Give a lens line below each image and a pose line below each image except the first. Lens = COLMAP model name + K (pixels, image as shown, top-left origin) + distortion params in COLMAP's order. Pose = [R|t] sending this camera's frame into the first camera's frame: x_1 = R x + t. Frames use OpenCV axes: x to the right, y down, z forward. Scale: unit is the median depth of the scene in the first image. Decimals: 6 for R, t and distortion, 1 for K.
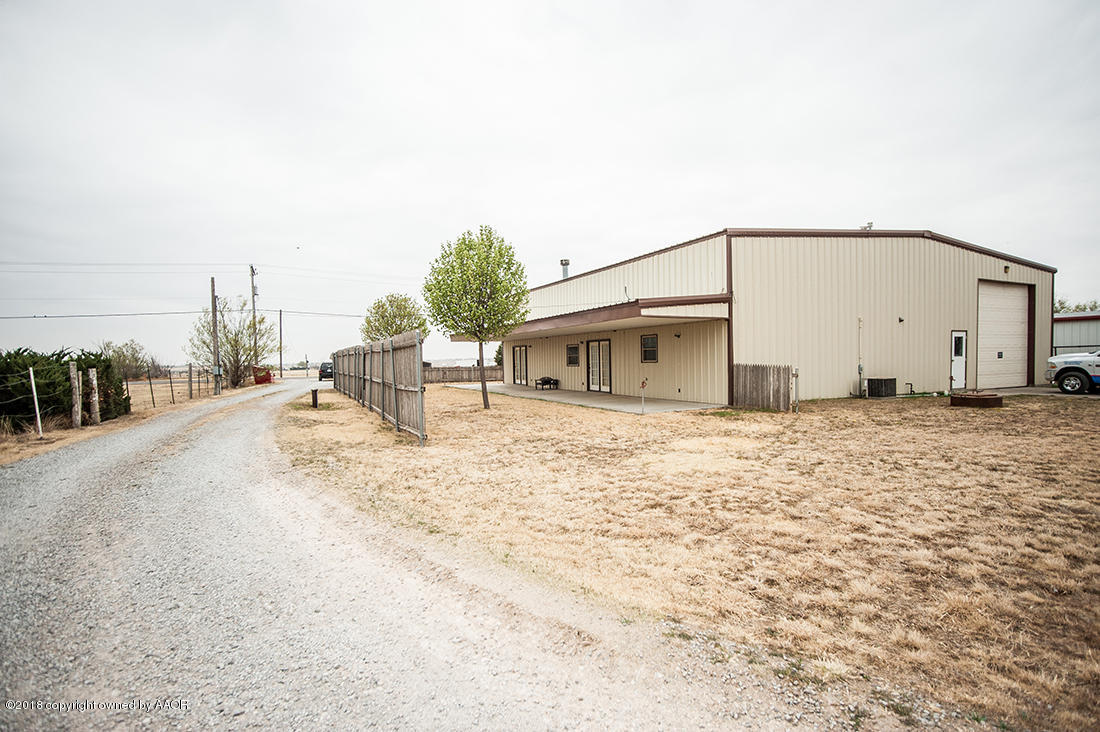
lens RADIAL K [[580.3, 0, 550.0], [0, 580.3, 366.0], [0, 0, 1]] dist [-0.000002, -0.000021]
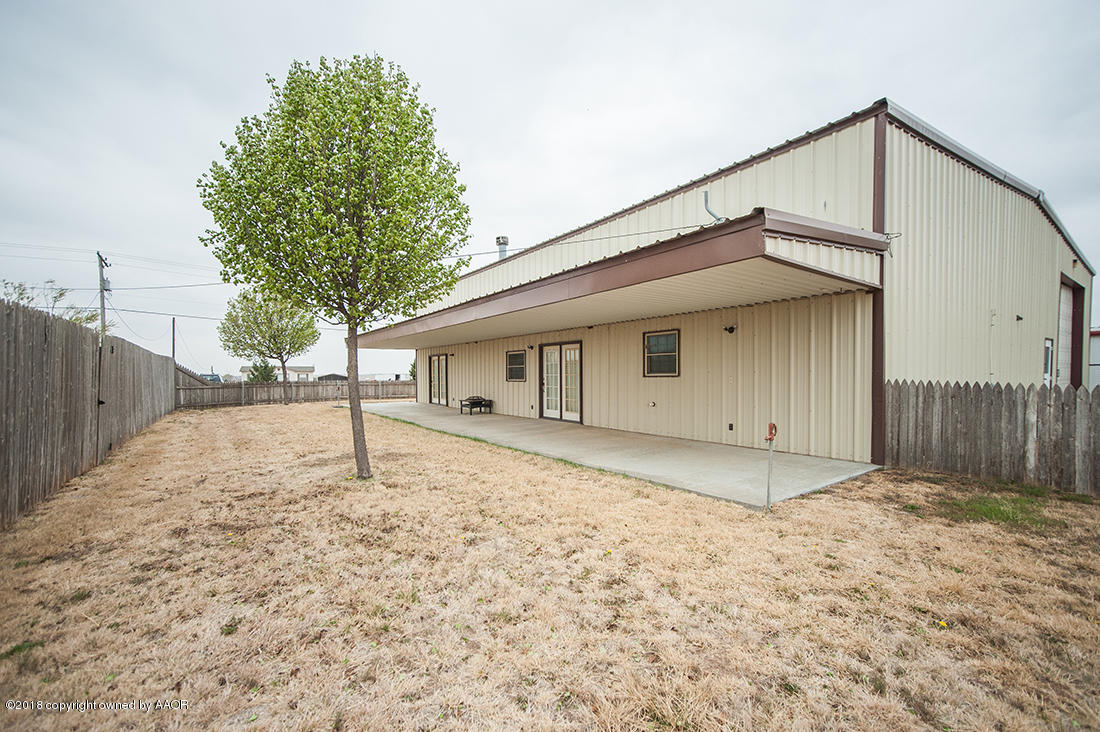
lens RADIAL K [[478.1, 0, 546.4], [0, 478.1, 381.7], [0, 0, 1]] dist [-0.028797, 0.000407]
pose [[0.984580, 0.008793, 0.174714, -0.026611], [-0.008900, 0.999960, -0.000172, 0.000233], [-0.174709, -0.001386, 0.984619, 0.446076]]
